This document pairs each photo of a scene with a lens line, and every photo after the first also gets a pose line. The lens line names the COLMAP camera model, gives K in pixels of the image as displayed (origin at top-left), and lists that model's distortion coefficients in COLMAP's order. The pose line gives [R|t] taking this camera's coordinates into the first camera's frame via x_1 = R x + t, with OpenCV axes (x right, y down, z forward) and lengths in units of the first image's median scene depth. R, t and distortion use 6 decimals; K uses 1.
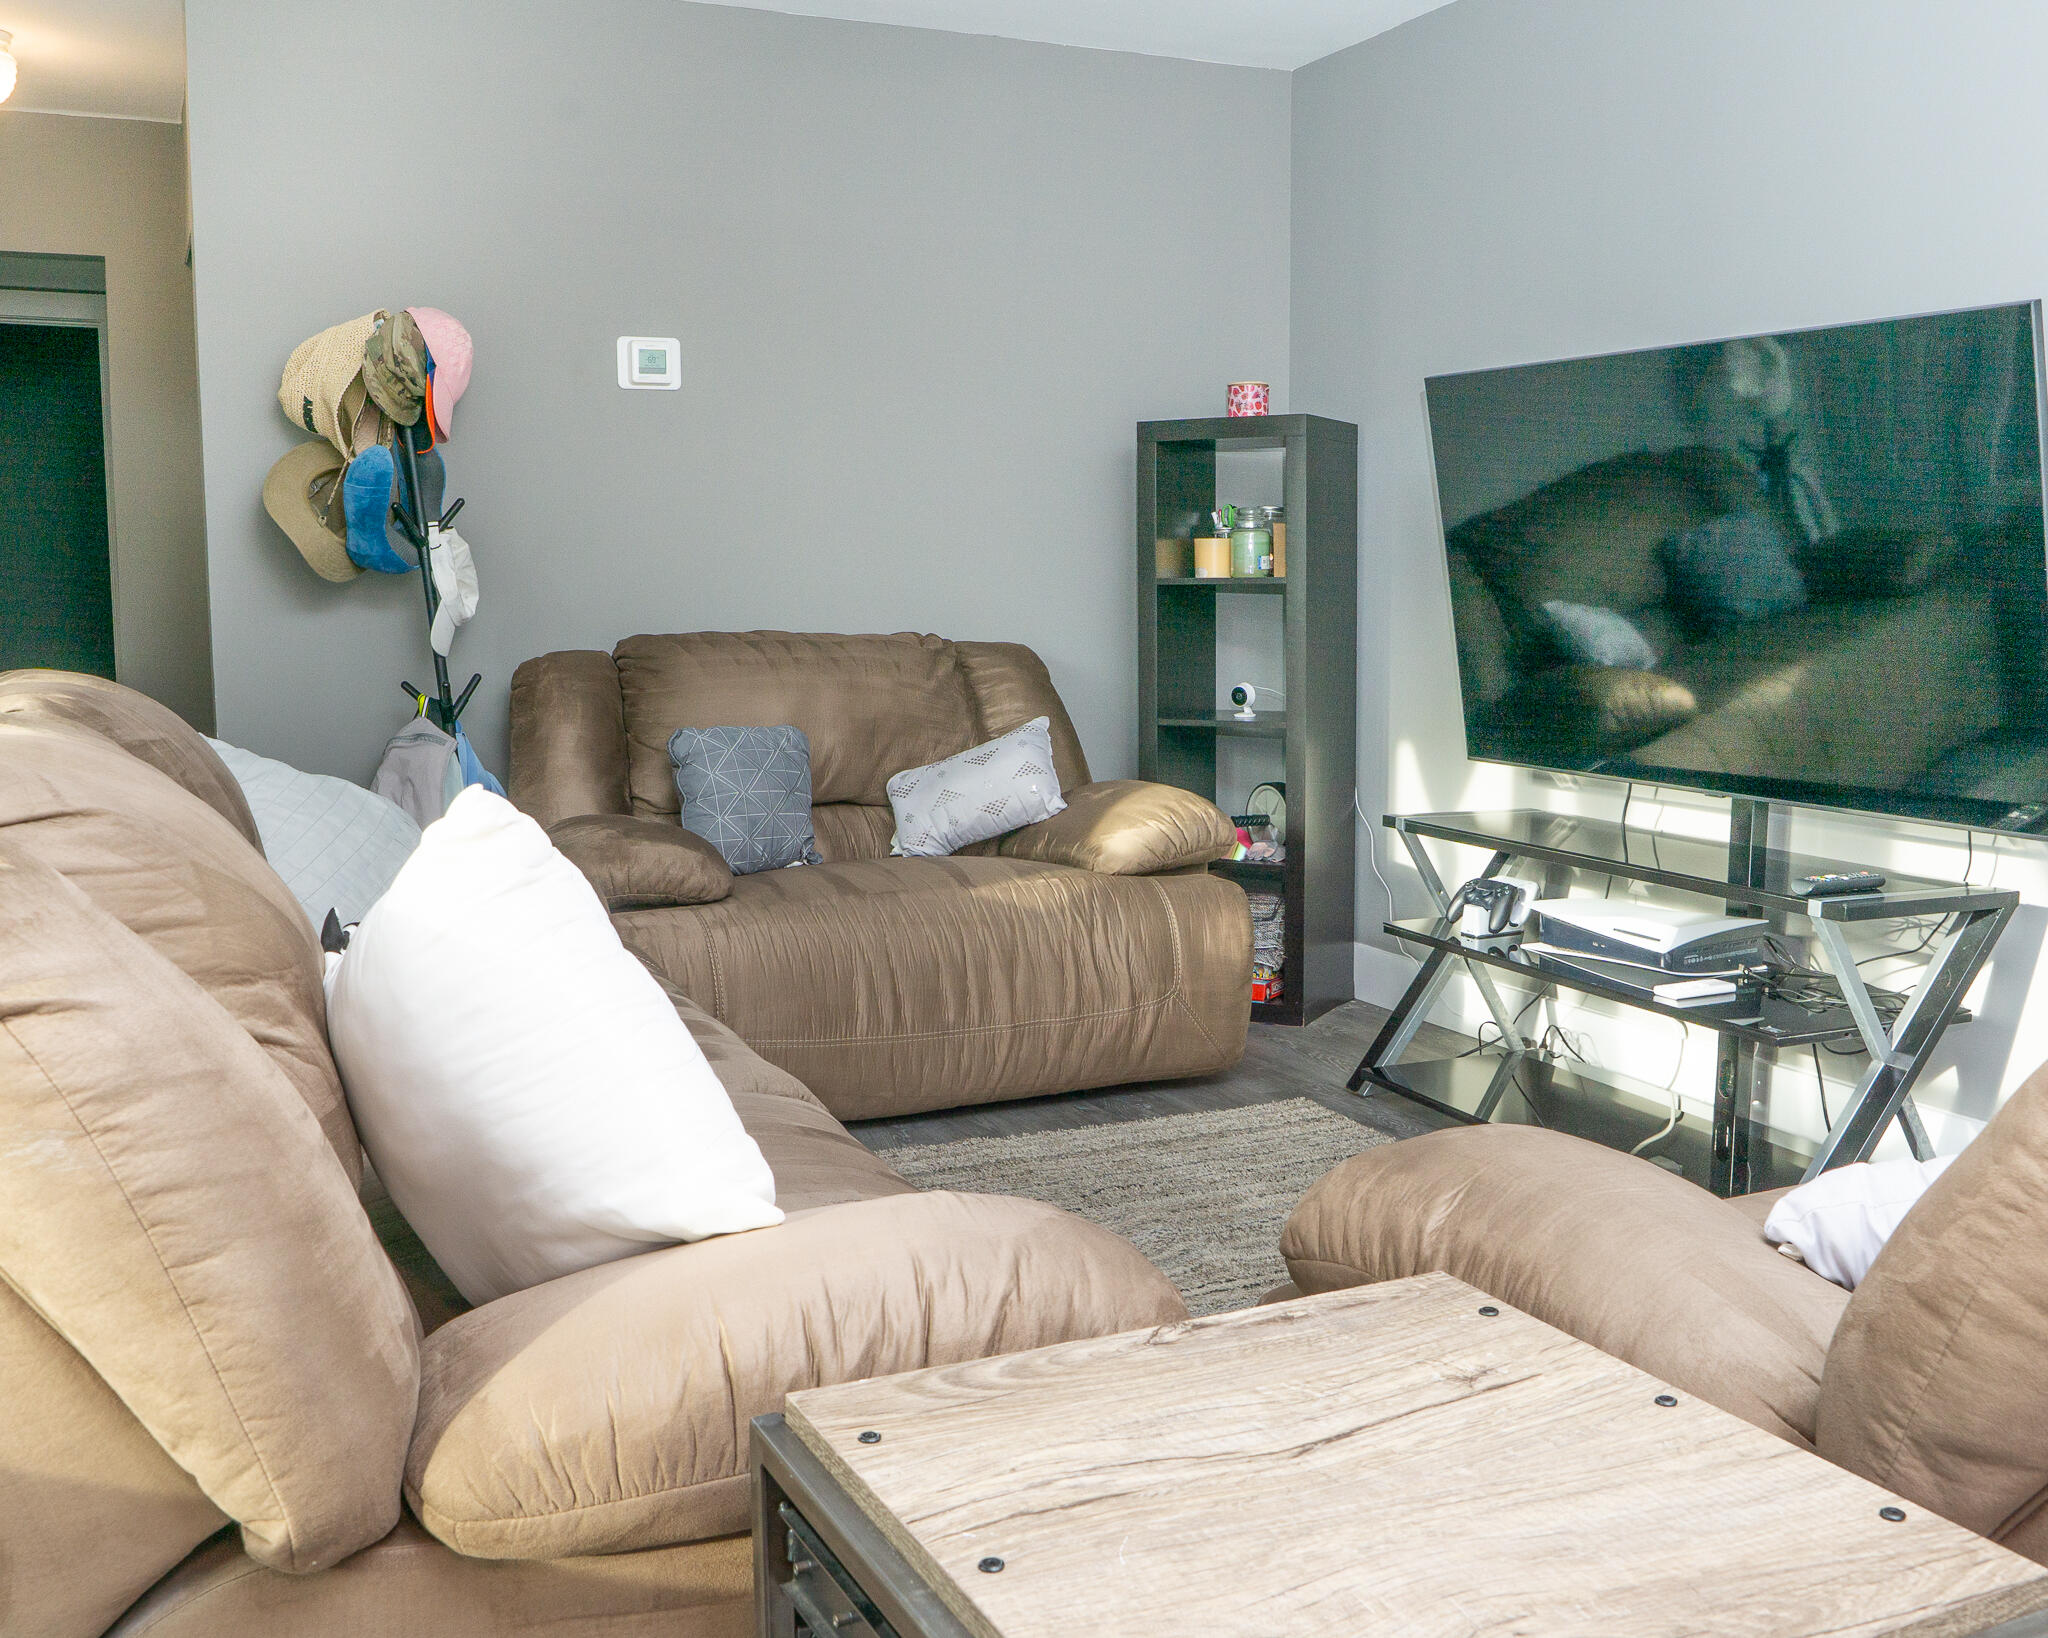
lens RADIAL K [[2019.3, 0, 1022.7], [0, 2019.3, 827.2], [0, 0, 1]] dist [-0.039636, 0.000000]
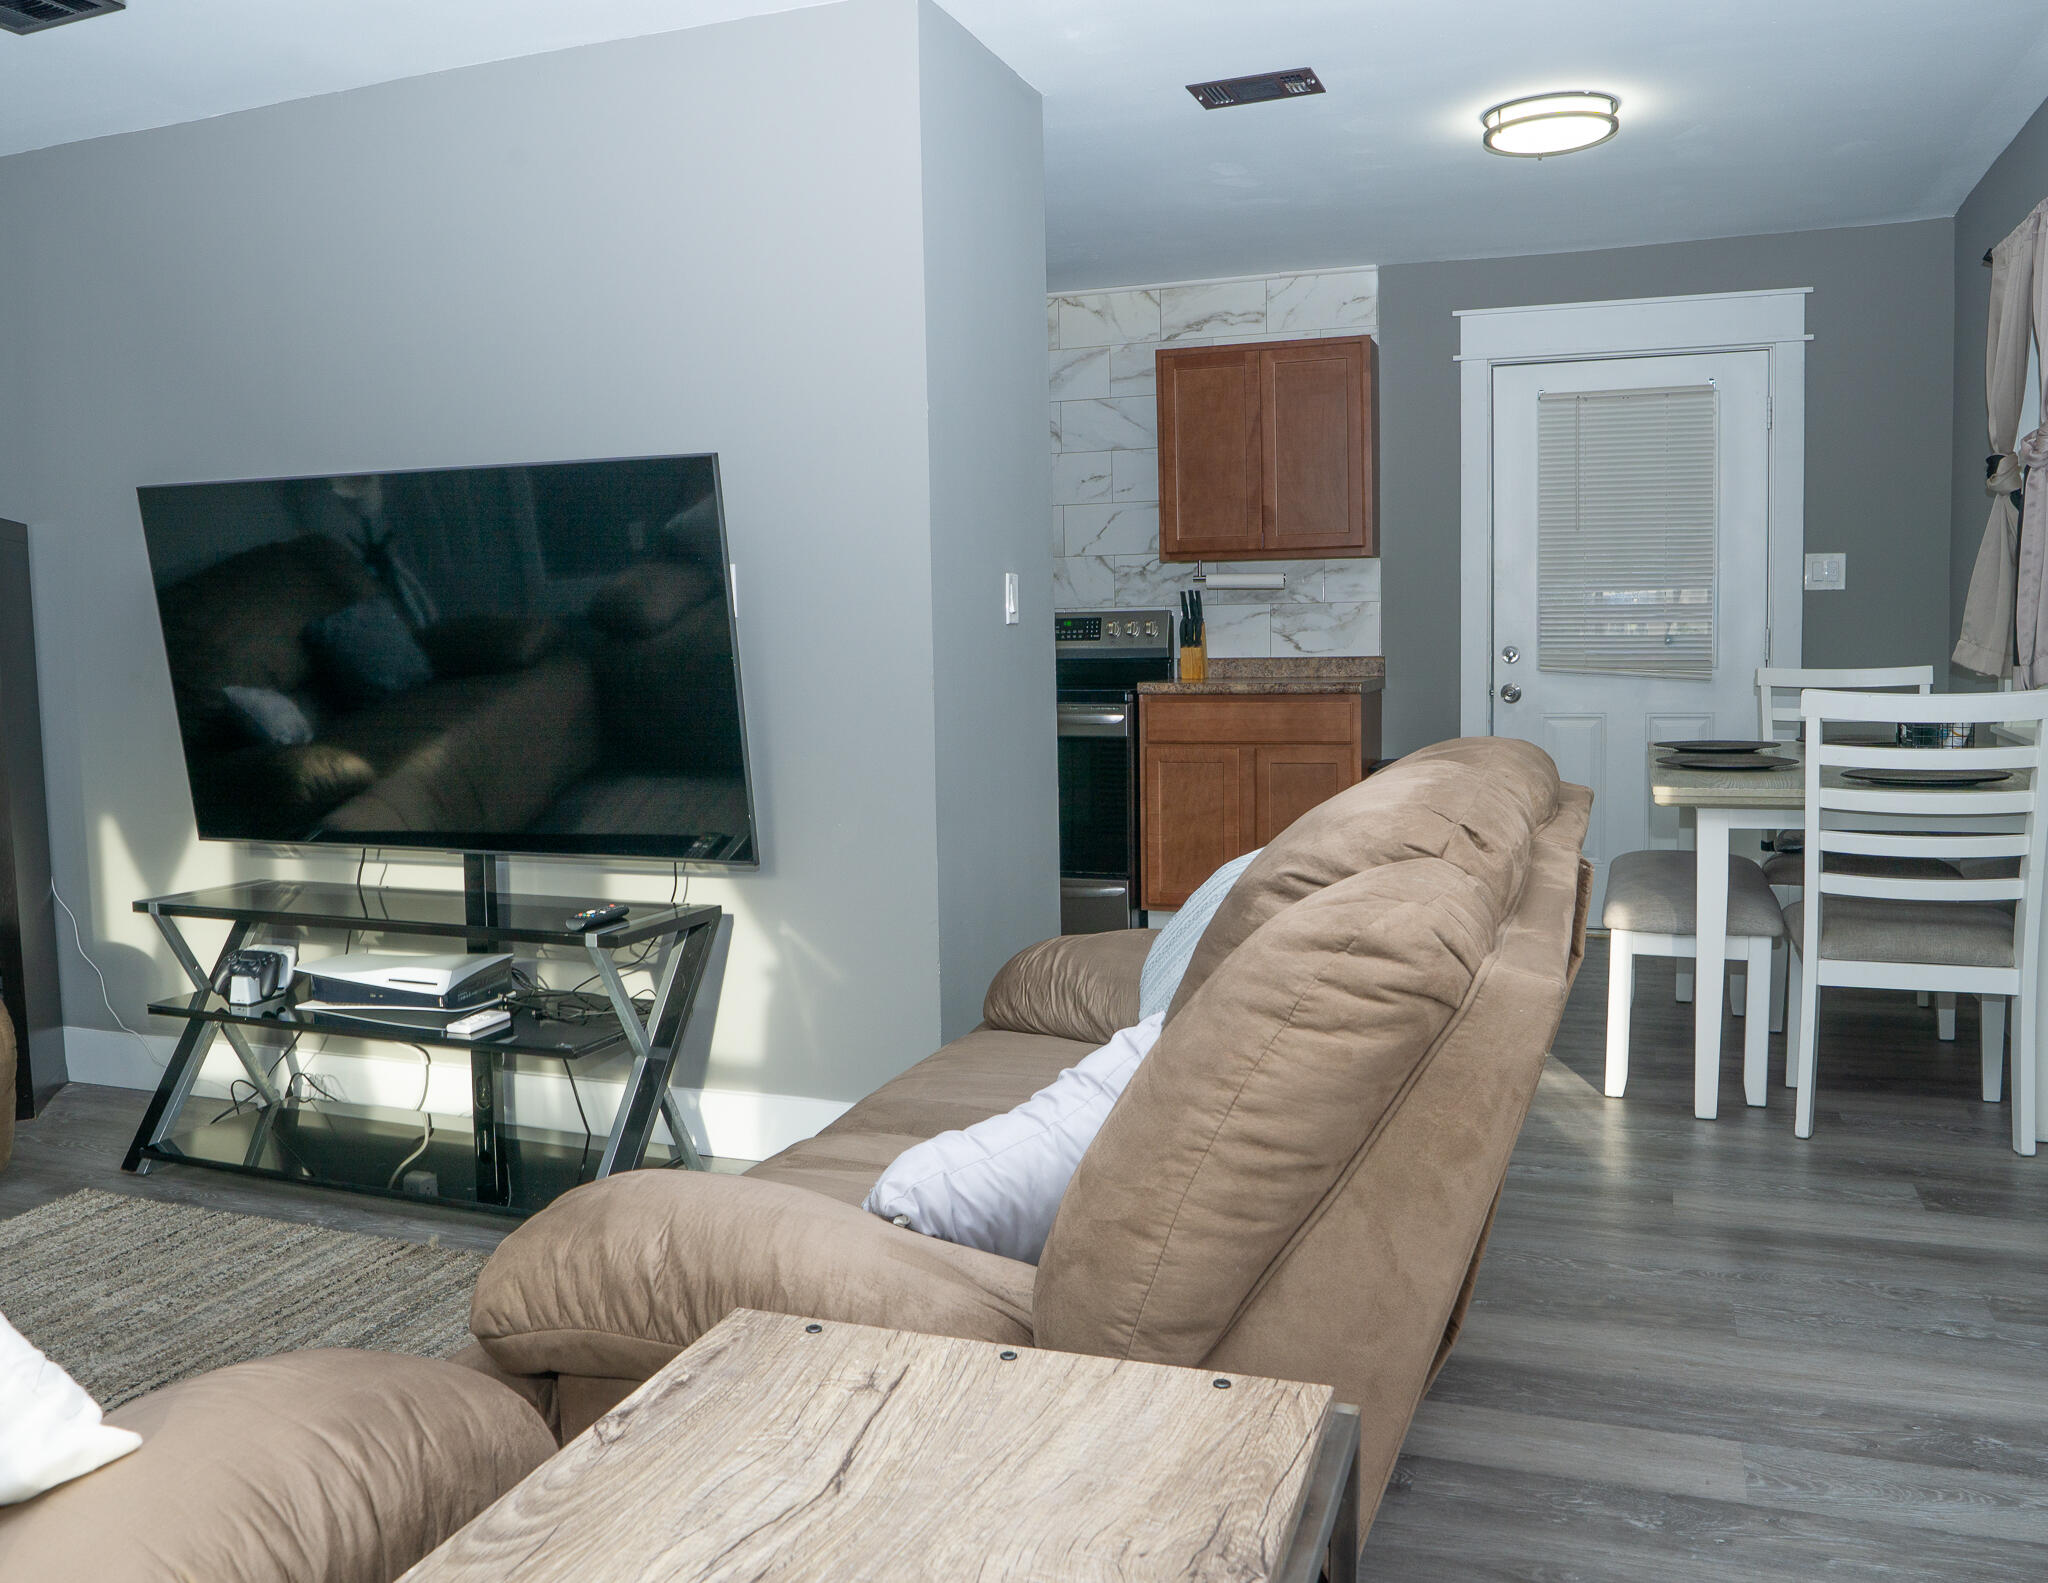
lens RADIAL K [[1764.1, 0, 986.1], [0, 1764.1, 753.4], [0, 0, 1]] dist [-0.049434, -0.001008]
pose [[0.724640, -0.062562, 0.686282, -0.124741], [0.102362, 0.994595, -0.017415, -0.023202], [-0.681483, 0.082869, 0.727127, 0.043577]]
